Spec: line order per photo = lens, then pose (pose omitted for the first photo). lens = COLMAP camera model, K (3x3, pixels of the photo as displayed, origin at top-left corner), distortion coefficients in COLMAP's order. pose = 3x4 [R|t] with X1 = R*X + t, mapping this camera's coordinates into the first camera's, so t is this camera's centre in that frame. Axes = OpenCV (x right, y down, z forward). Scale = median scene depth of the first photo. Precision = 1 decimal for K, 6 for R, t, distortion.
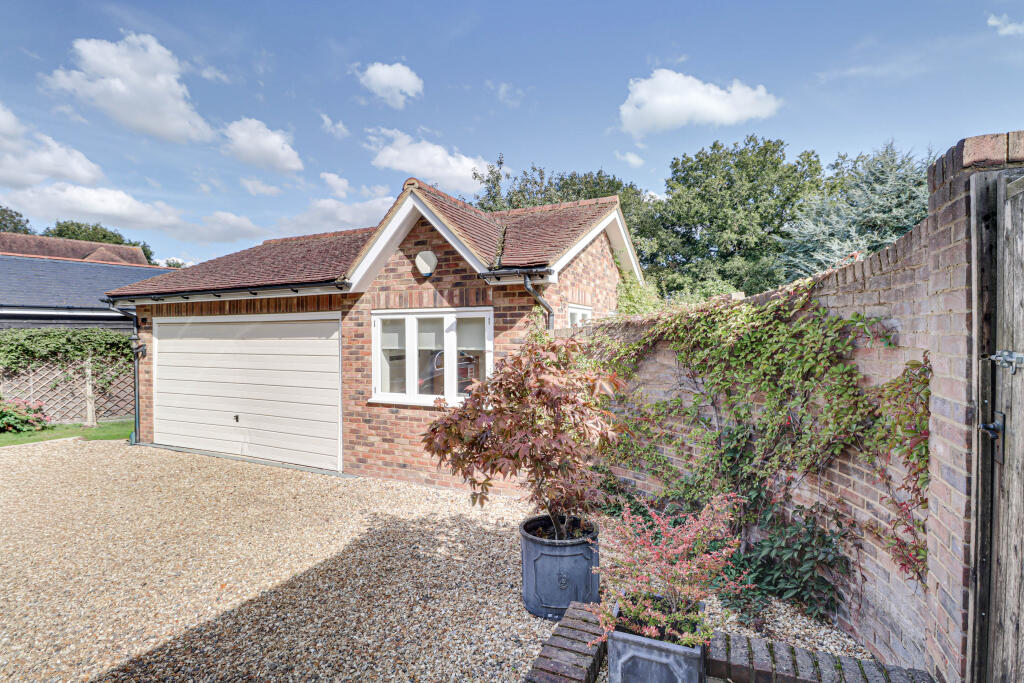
lens RADIAL K [[489.6, 0, 508.6], [0, 489.6, 336.1], [0, 0, 1]] dist [-0.022457, -0.000145]
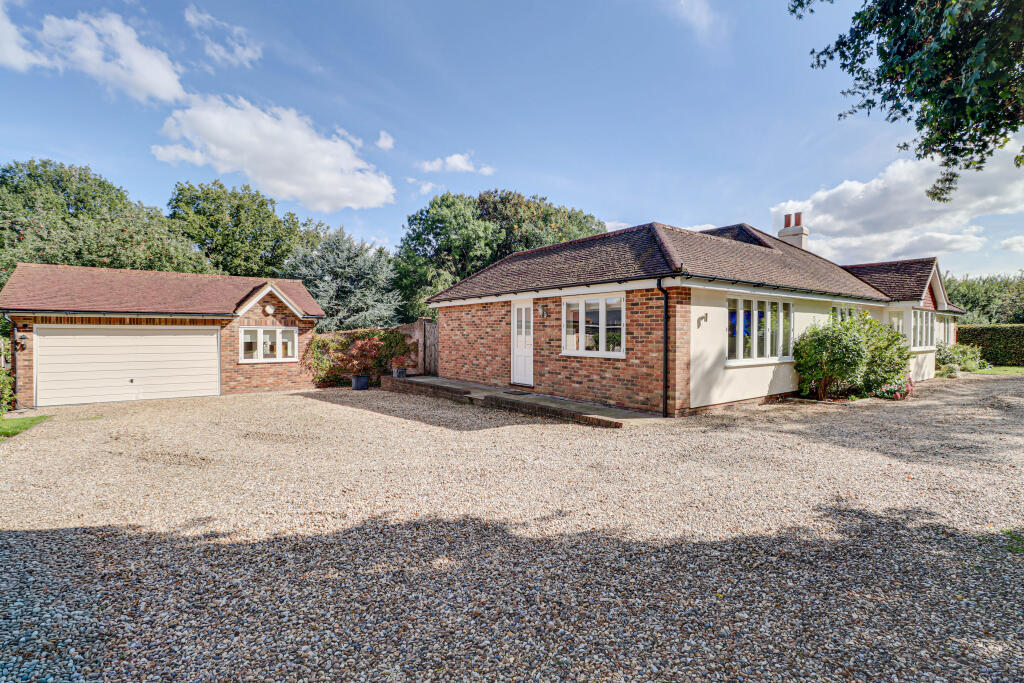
lens RADIAL K [[489.6, 0, 506.0], [0, 489.6, 339.3], [0, 0, 1]] dist [-0.022457, -0.000145]
pose [[0.464844, -0.004959, 0.885379, -1.780884], [-0.003394, 0.999967, 0.007383, -0.008287], [-0.885386, -0.006437, 0.464812, -1.295892]]
